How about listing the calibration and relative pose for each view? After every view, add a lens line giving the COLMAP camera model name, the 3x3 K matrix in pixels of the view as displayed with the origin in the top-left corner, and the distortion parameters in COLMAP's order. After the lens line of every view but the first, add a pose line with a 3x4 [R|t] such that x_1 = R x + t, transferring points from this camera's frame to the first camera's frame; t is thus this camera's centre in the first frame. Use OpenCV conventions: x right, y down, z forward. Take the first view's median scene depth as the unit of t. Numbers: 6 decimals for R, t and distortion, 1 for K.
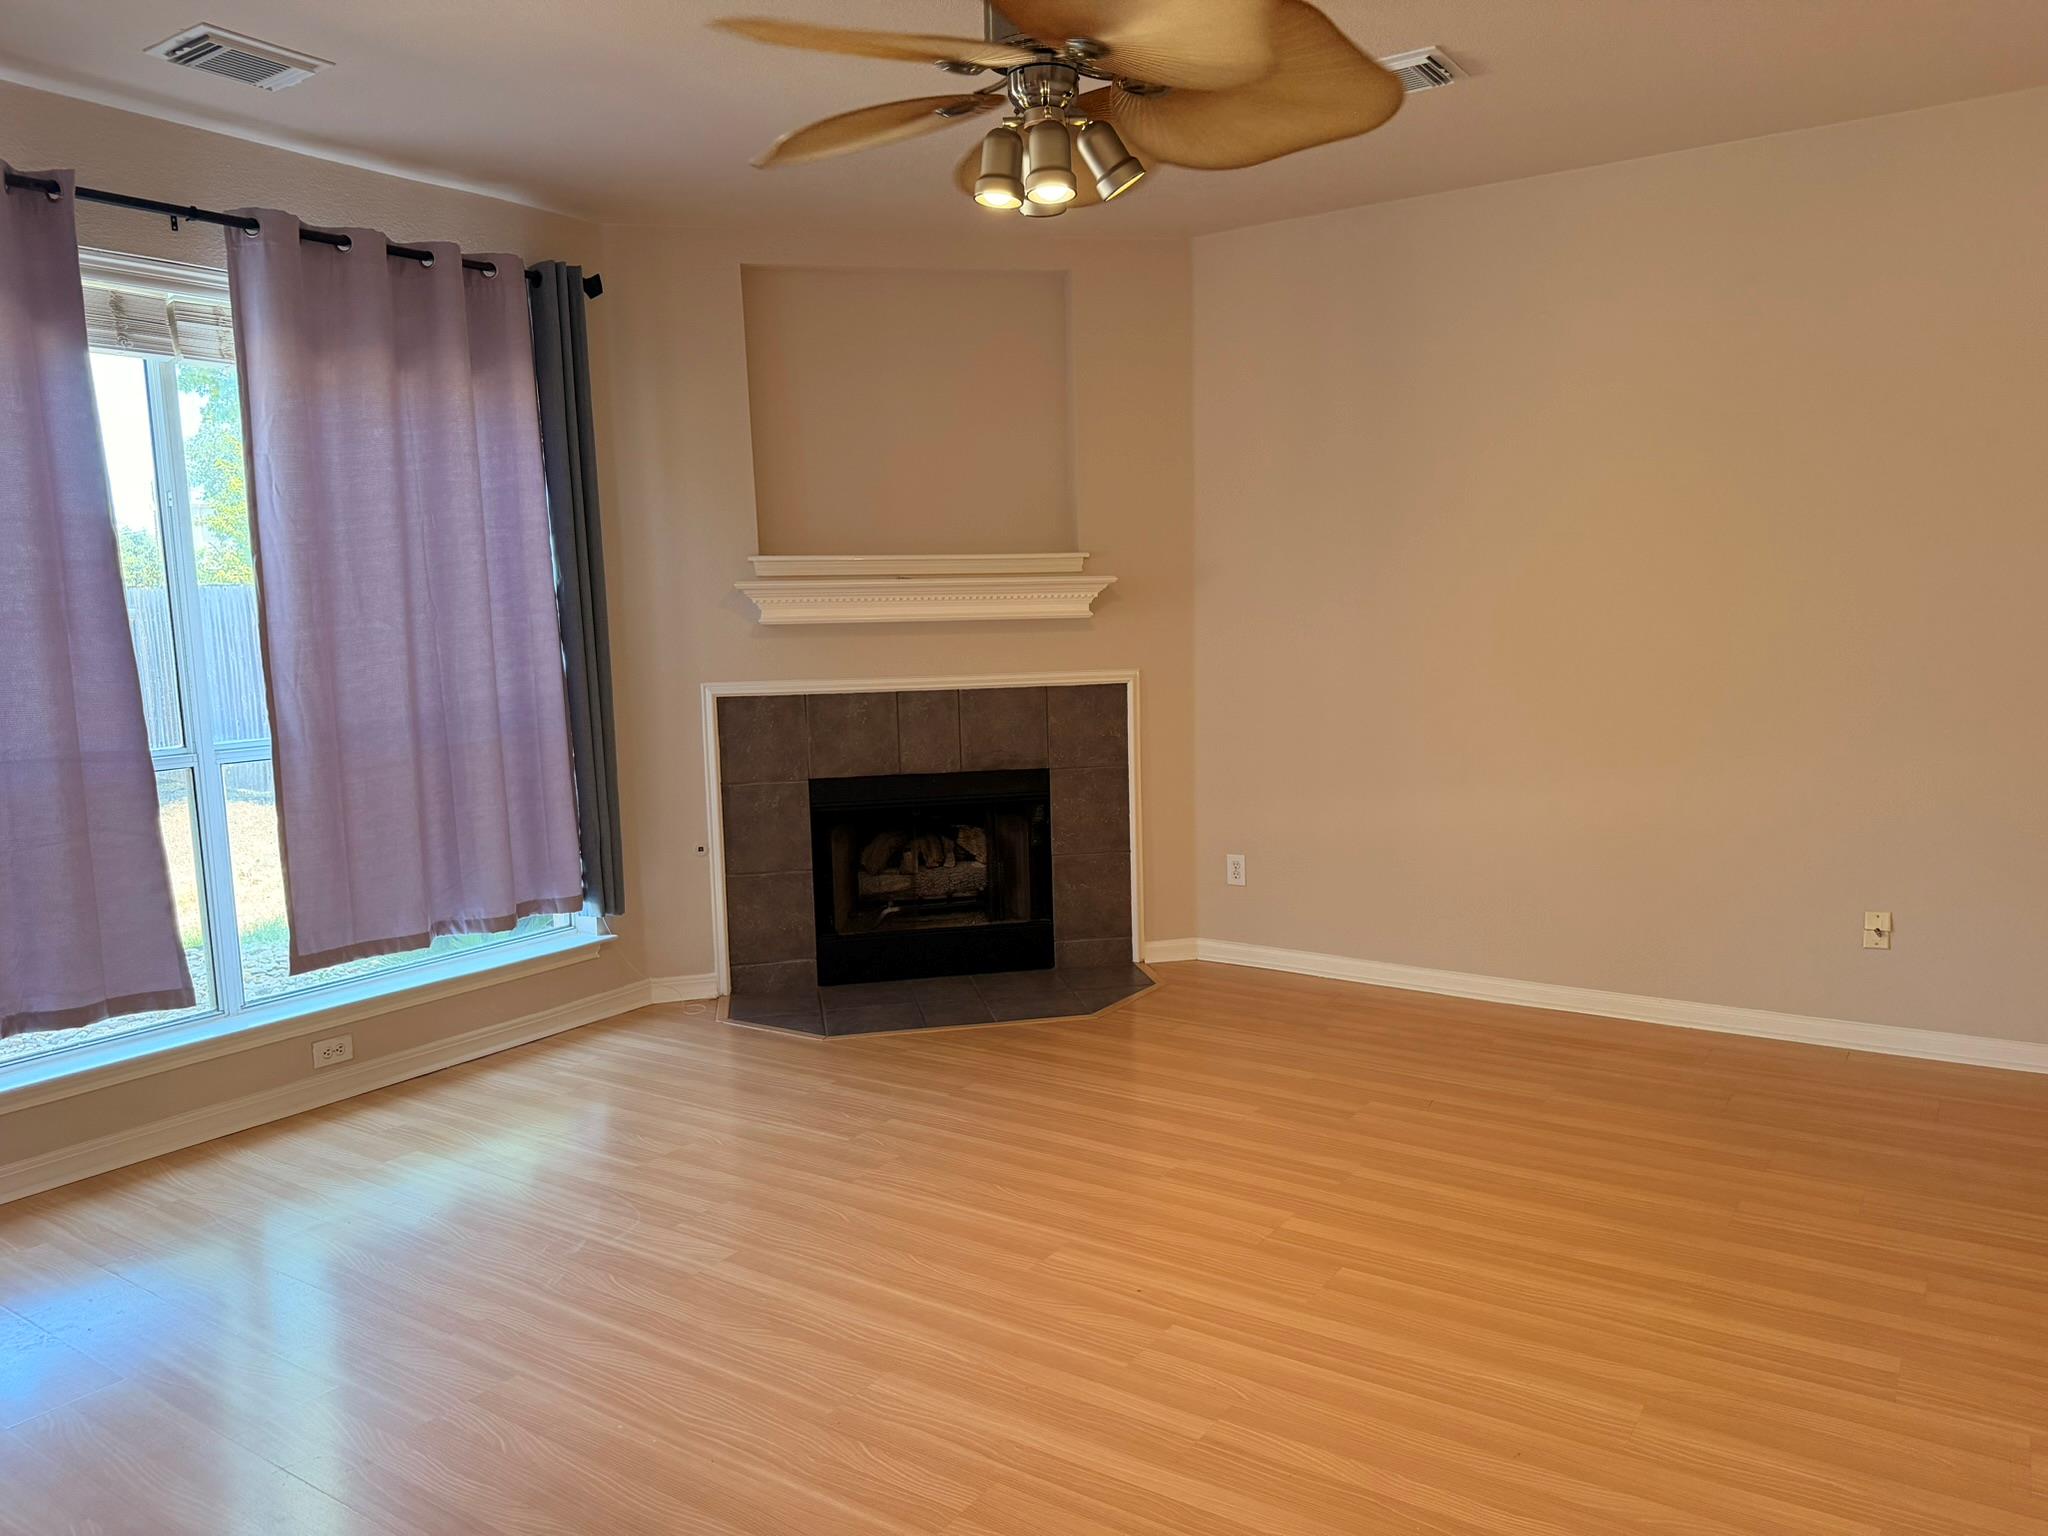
lens RADIAL K [[1427.0, 0, 1030.8], [0, 1427.0, 772.7], [0, 0, 1]] dist [0.115098, -0.198551]
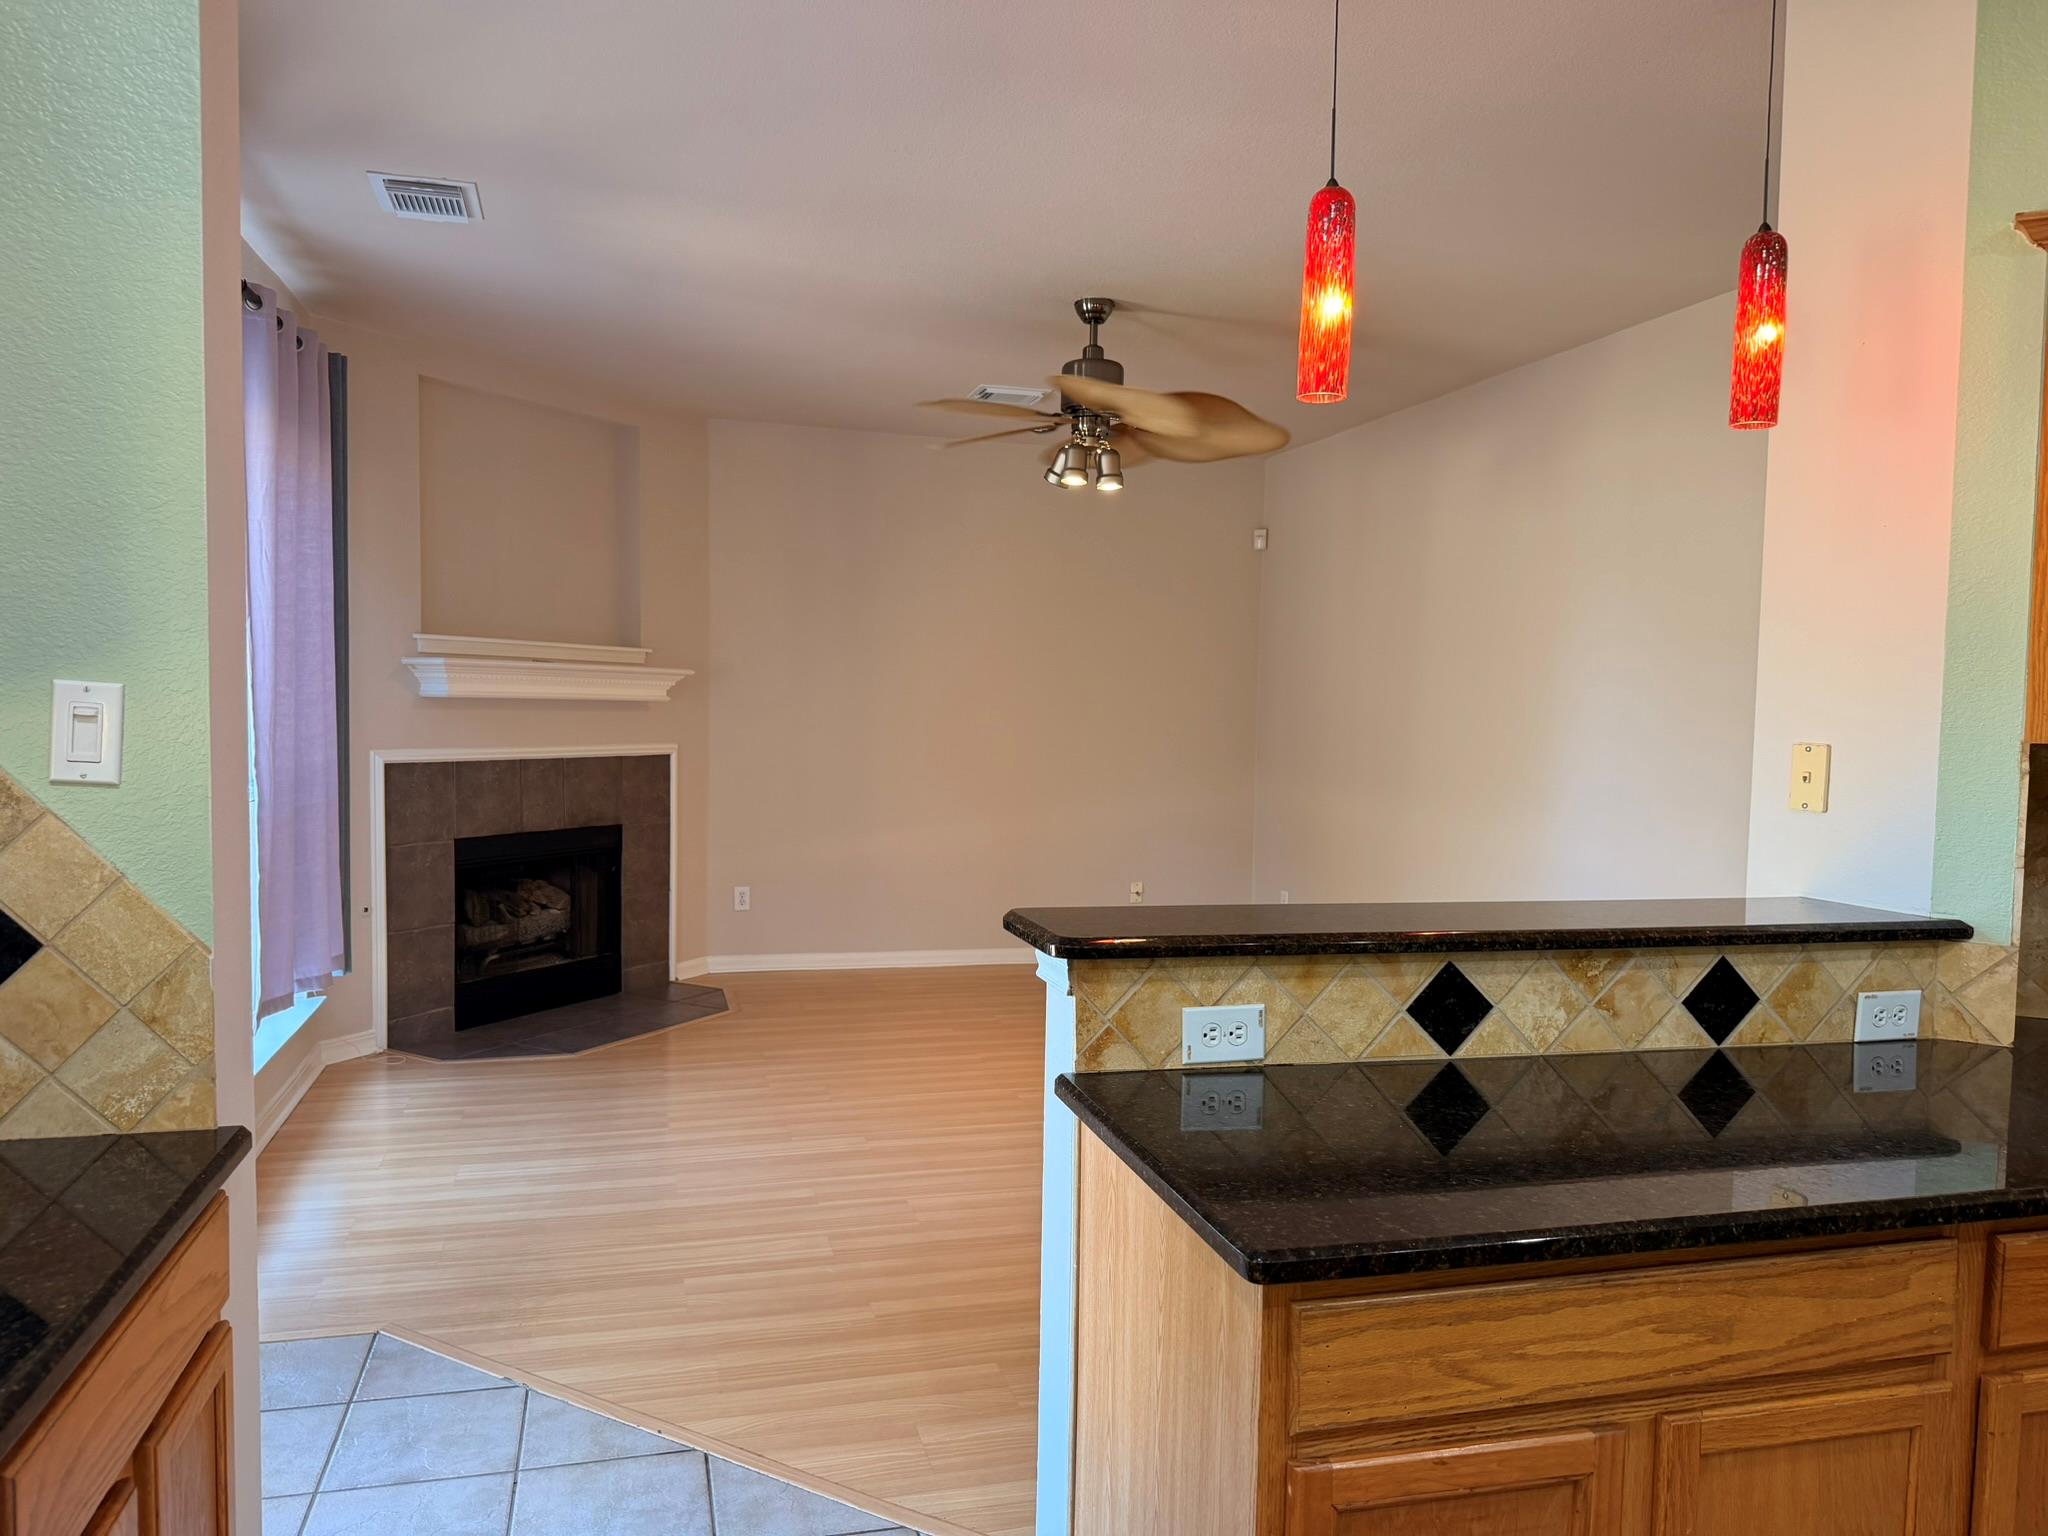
lens RADIAL K [[1427.0, 0, 1030.8], [0, 1427.0, 772.7], [0, 0, 1]] dist [0.115098, -0.198551]
pose [[0.642601, -0.000602, 0.766201, -0.704809], [0.048774, 0.998004, -0.040122, 0.019418], [-0.764647, 0.063153, 0.641347, -0.044408]]
